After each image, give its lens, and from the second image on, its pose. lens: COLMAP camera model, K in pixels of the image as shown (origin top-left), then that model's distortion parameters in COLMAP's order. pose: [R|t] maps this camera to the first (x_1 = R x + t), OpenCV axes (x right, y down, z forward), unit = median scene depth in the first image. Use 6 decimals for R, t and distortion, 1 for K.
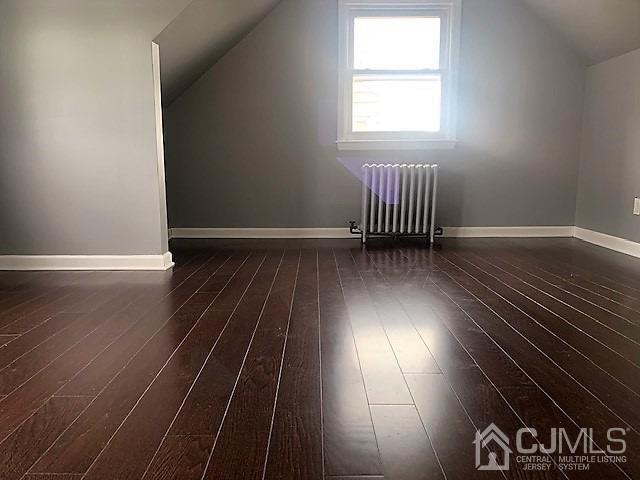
lens RADIAL K [[490.0, 0, 317.0], [0, 490.0, 237.9], [0, 0, 1]] dist [0.066680, -0.101910]
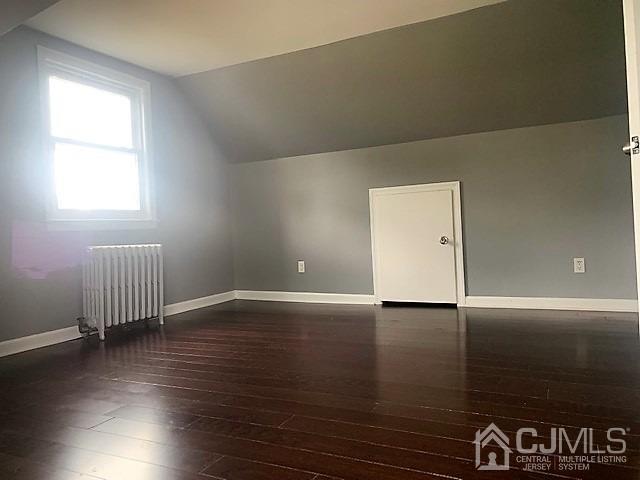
lens RADIAL K [[490.0, 0, 317.0], [0, 490.0, 237.9], [0, 0, 1]] dist [0.066680, -0.101910]
pose [[0.453956, -0.033855, 0.890380, -0.469749], [0.172865, 0.983638, -0.050734, -0.054780], [-0.874095, 0.176946, 0.452381, 0.270551]]
